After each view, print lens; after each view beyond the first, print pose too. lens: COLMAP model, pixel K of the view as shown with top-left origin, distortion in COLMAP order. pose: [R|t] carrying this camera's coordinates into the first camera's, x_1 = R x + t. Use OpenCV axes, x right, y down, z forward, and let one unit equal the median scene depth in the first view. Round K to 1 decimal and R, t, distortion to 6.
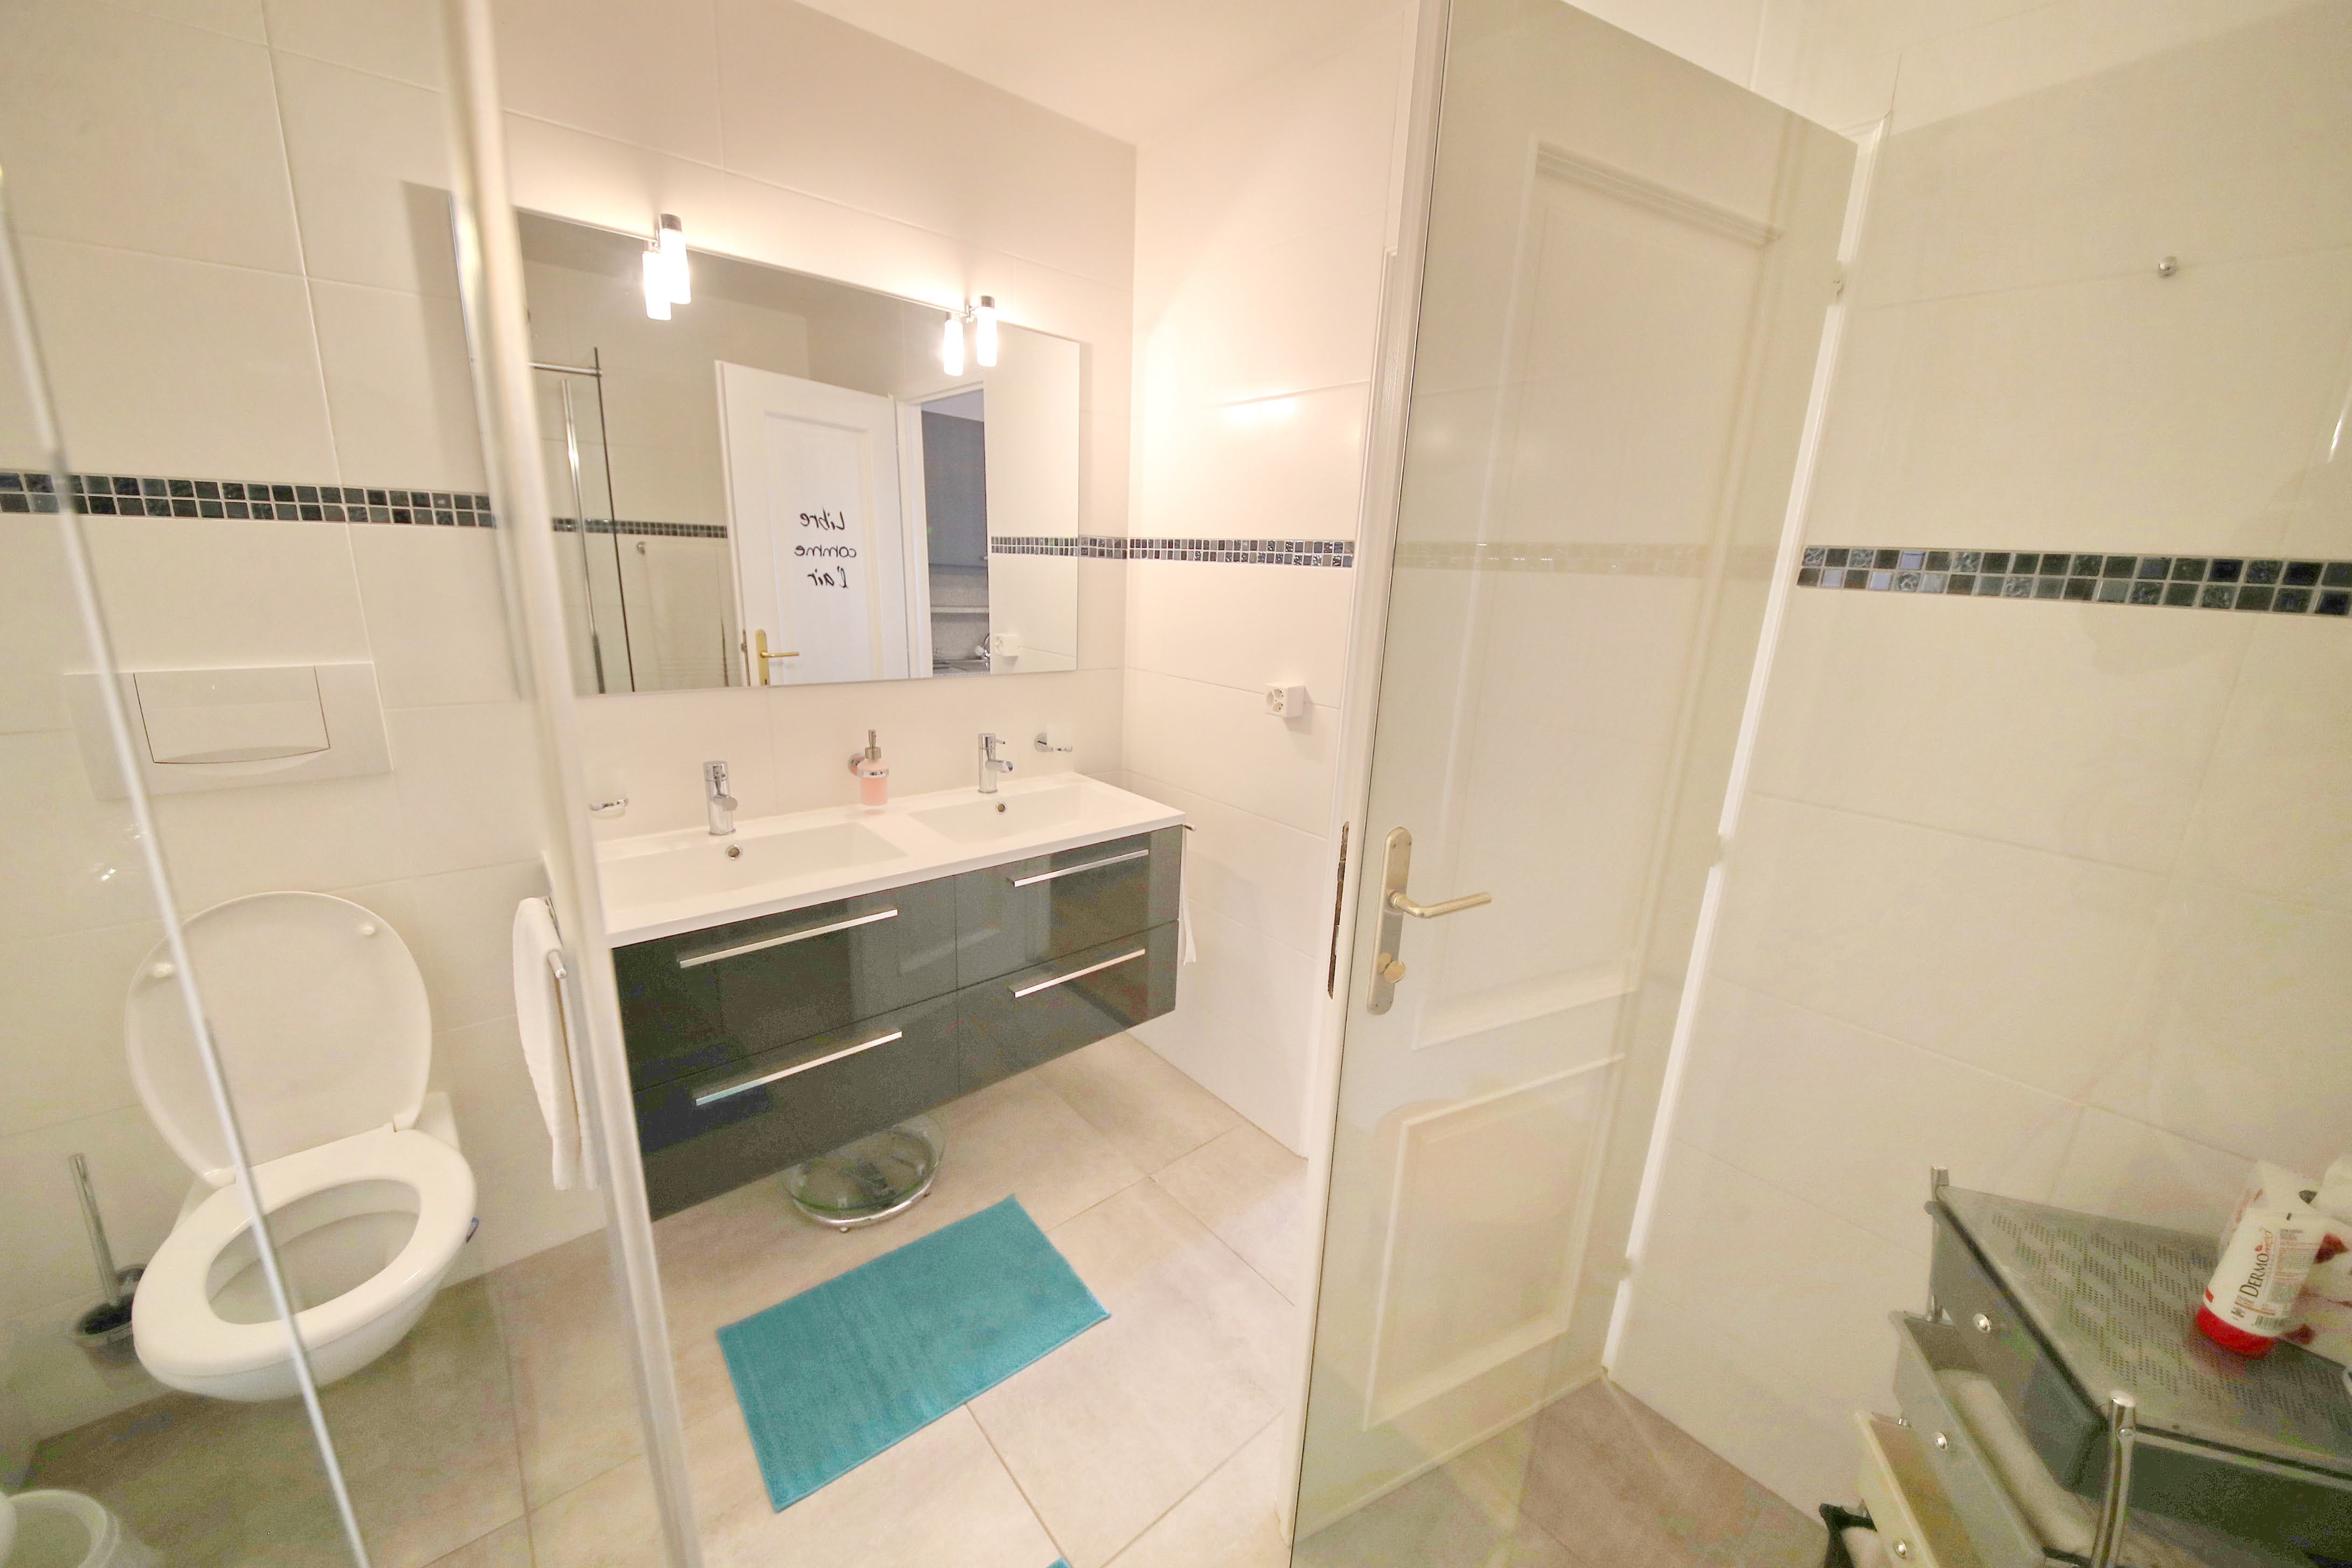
lens RADIAL K [[819.0, 0, 1176.0], [0, 819.0, 784.0], [0, 0, 1]] dist [0.013619, -0.023496]
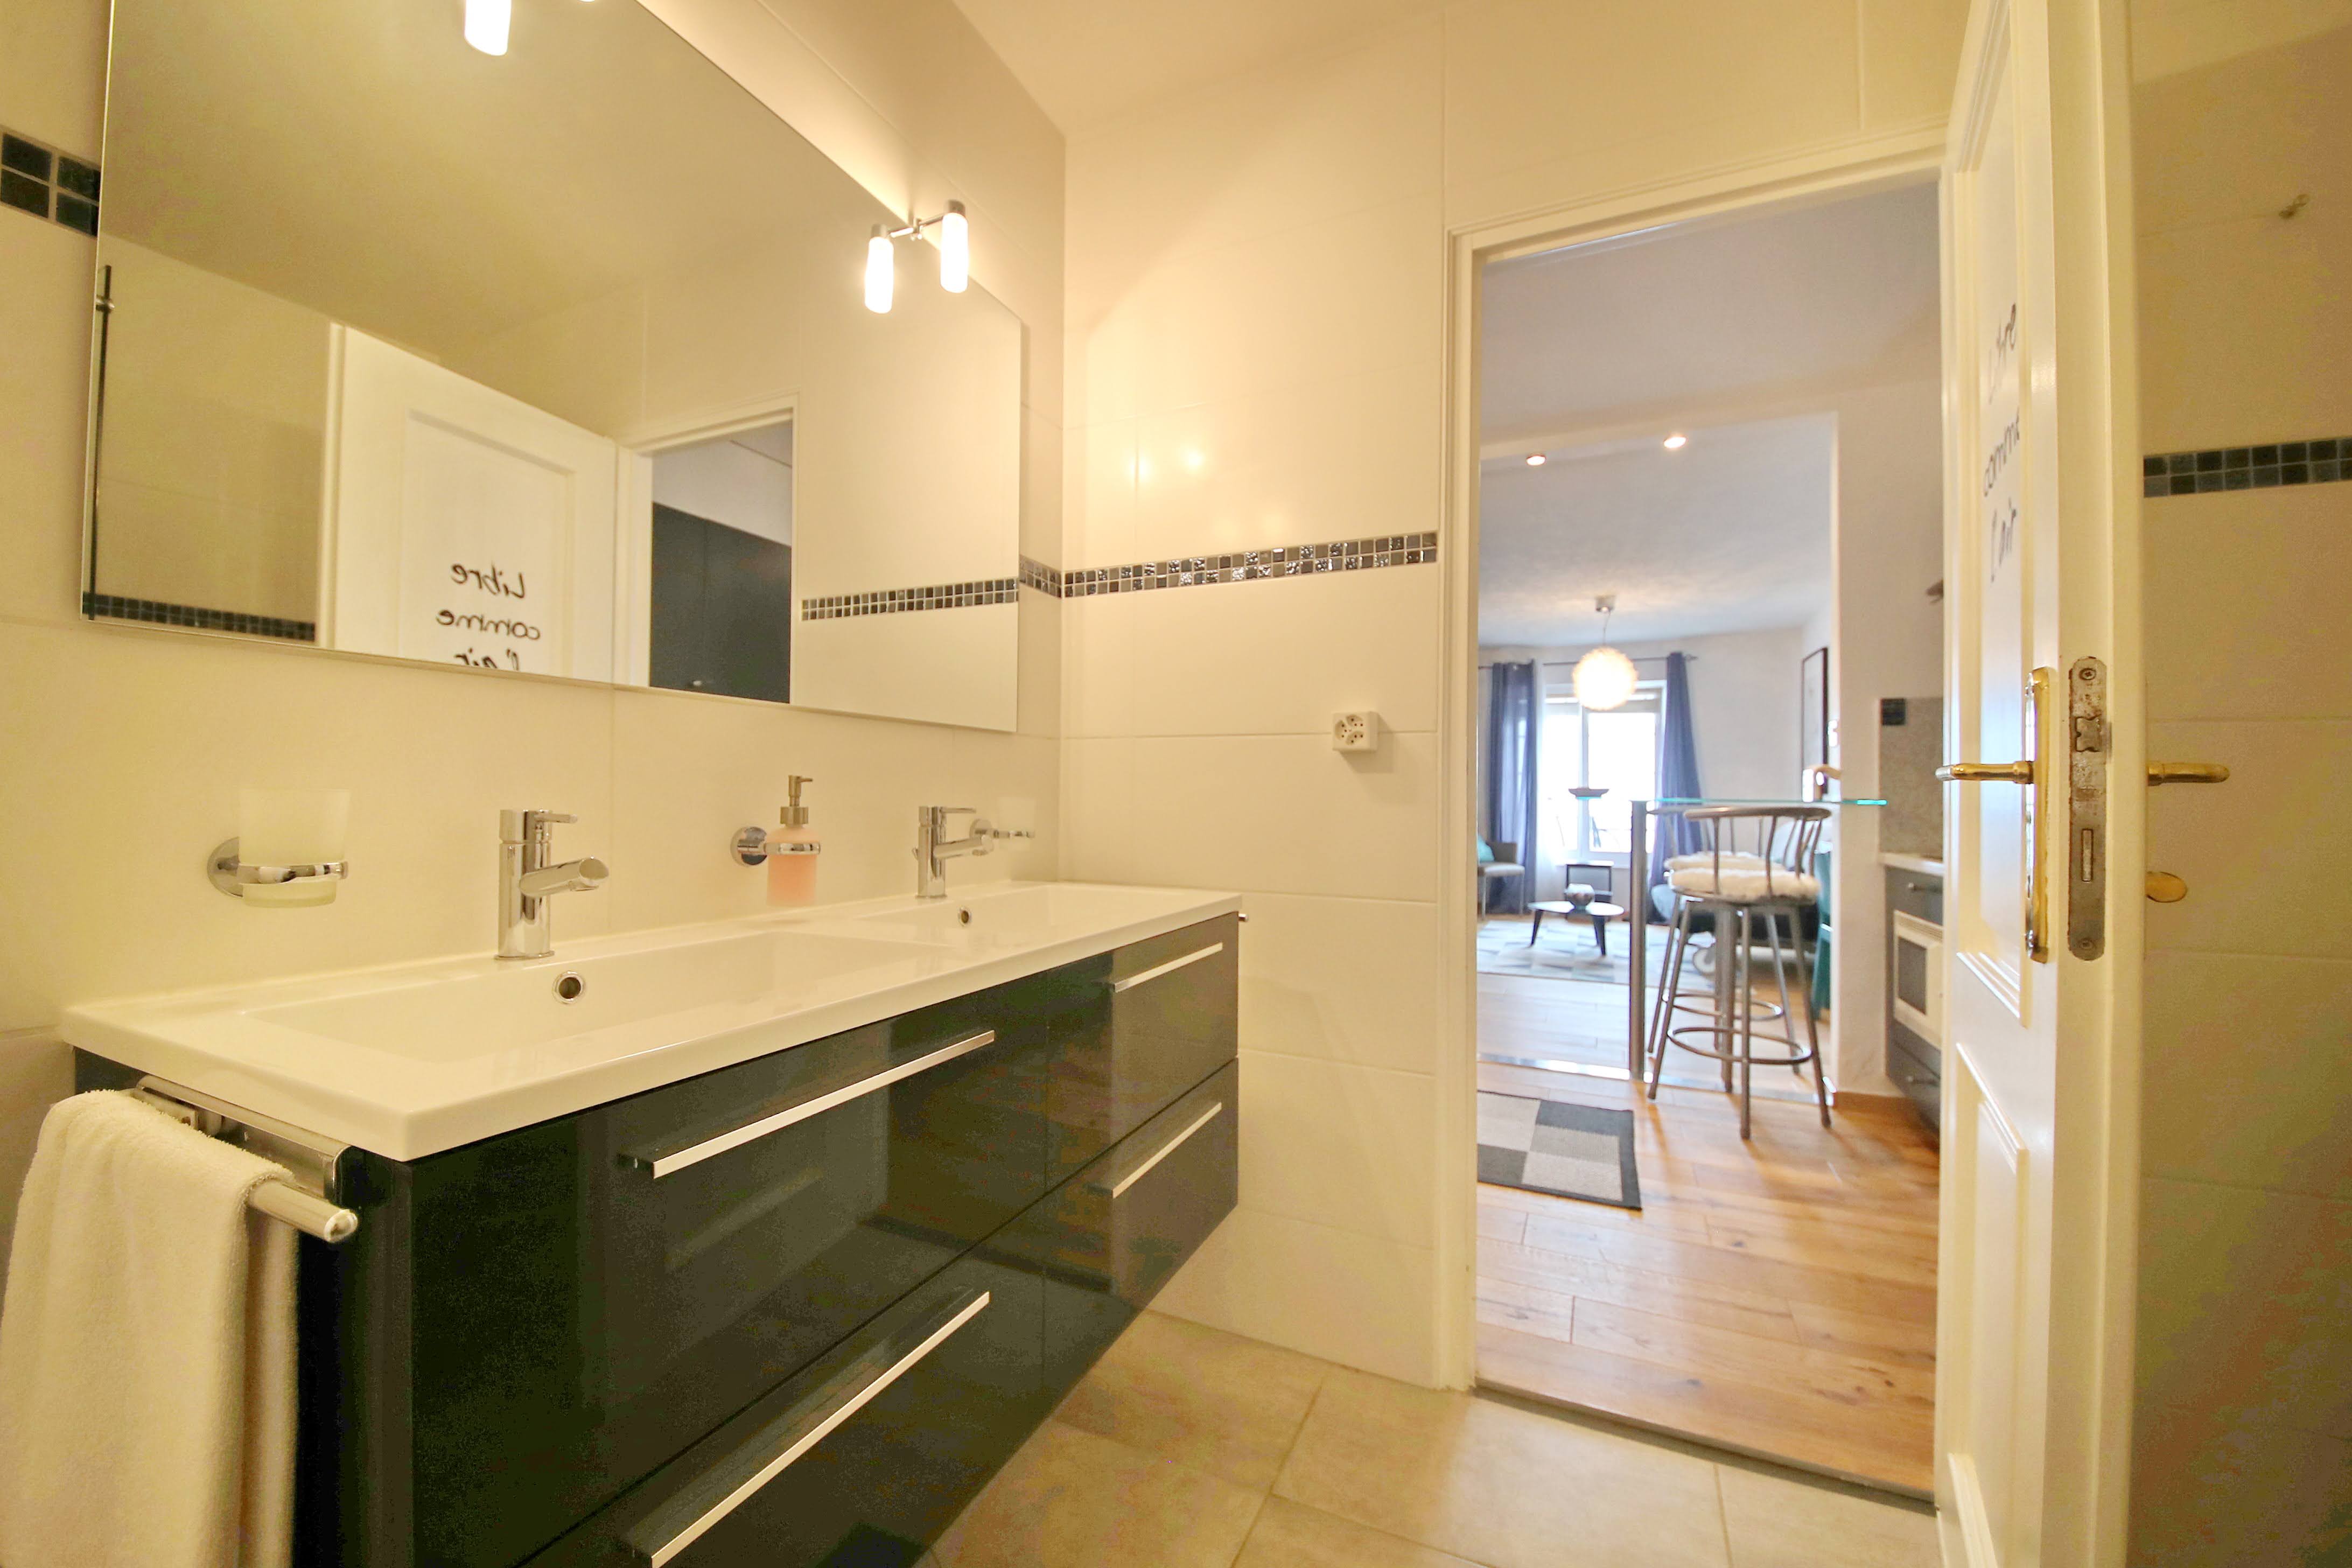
lens RADIAL K [[885.3, 0, 1181.0], [0, 885.3, 780.3], [0, 0, 1]] dist [0.023434, -0.018880]
pose [[0.913066, -0.027023, 0.406915, -0.329962], [0.129319, 0.965492, -0.226058, 0.102502], [-0.386765, 0.259027, 0.885052, 0.289834]]
